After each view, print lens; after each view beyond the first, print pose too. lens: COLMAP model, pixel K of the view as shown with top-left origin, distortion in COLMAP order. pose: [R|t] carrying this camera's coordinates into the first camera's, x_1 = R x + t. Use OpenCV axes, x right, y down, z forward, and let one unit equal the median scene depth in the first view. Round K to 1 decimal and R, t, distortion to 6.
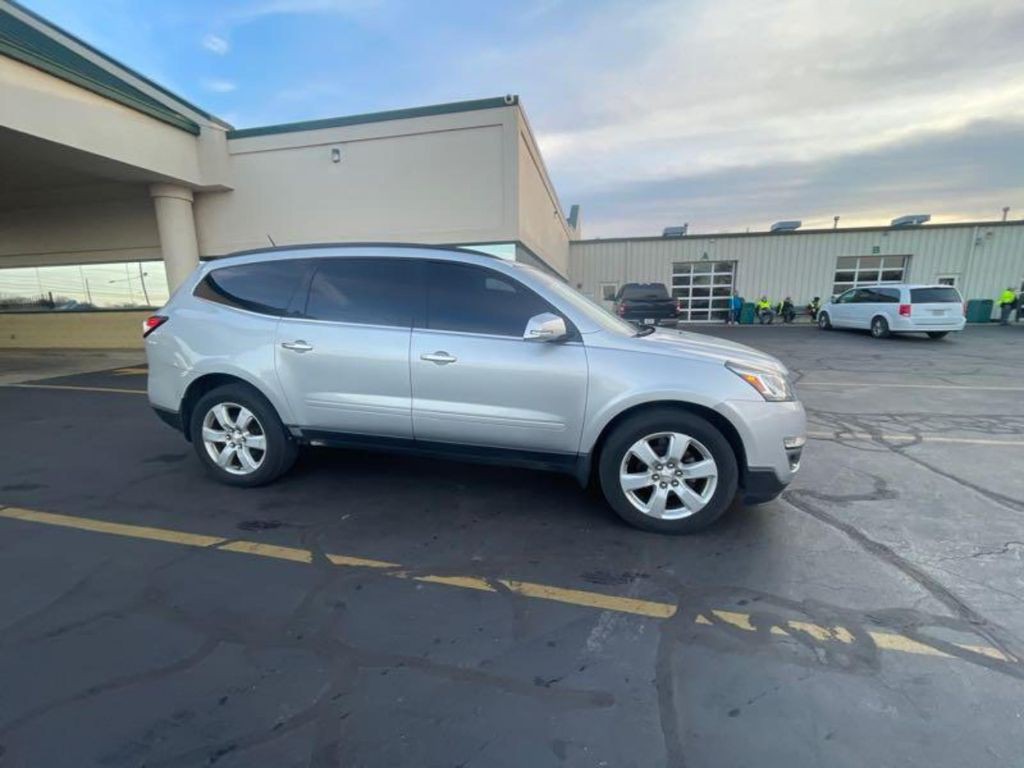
lens RADIAL K [[418.8, 0, 516.9], [0, 418.8, 367.5], [0, 0, 1]] dist [-0.001882, -0.000101]
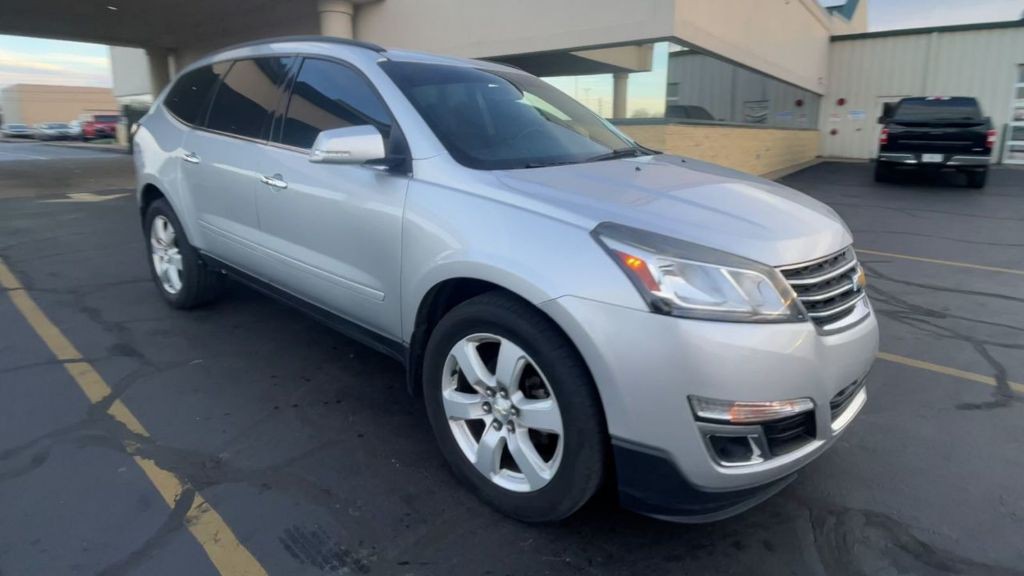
lens RADIAL K [[506.4, 0, 554.2], [0, 506.4, 212.0], [0, 0, 1]] dist [0.041415, -0.035651]
pose [[0.900195, 0.090800, -0.425916, 0.698721], [-0.085213, 0.995842, 0.032199, -0.042119], [0.427068, 0.007309, 0.904190, 0.395207]]
